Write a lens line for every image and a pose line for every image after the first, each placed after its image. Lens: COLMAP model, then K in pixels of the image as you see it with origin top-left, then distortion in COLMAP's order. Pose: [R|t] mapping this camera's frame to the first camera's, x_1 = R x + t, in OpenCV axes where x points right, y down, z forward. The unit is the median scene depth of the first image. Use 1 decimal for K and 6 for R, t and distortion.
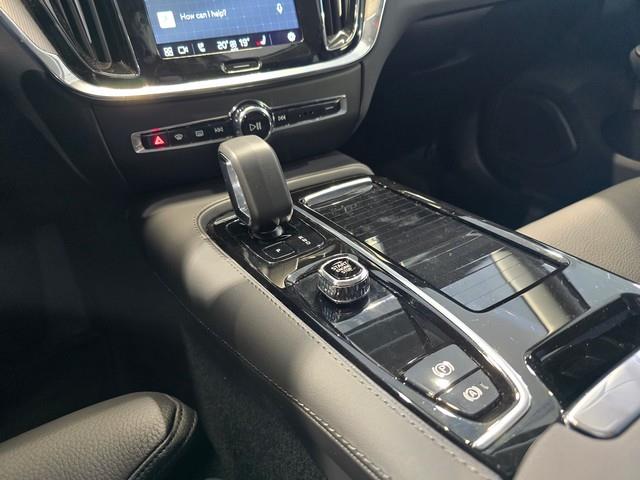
lens RADIAL K [[458.2, 0, 318.6], [0, 458.2, 242.9], [0, 0, 1]] dist [0.021834, -0.003920]
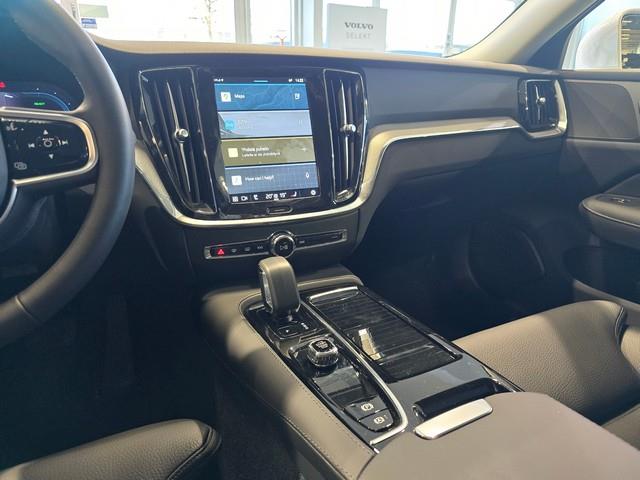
lens RADIAL K [[439.0, 0, 322.7], [0, 439.0, 240.2], [0, 0, 1]] dist [0.023210, -0.003835]
pose [[0.994561, 0.086674, -0.057764, 0.079854], [-0.096337, 0.976310, -0.193747, -0.006045], [0.039603, 0.198258, 0.979350, -0.465465]]
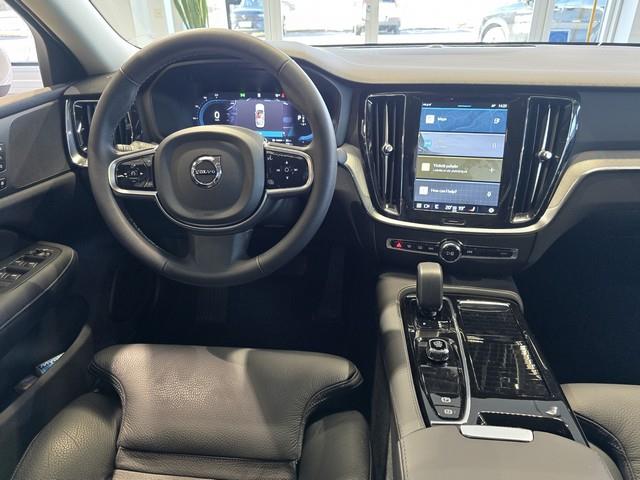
lens RADIAL K [[458.2, 0, 318.6], [0, 458.2, 242.9], [0, 0, 1]] dist [0.021834, -0.003920]
pose [[0.782705, 0.319095, -0.534369, 0.433516], [-0.349565, 0.935745, 0.046757, -0.208567], [0.514953, 0.150200, 0.843957, -0.842284]]
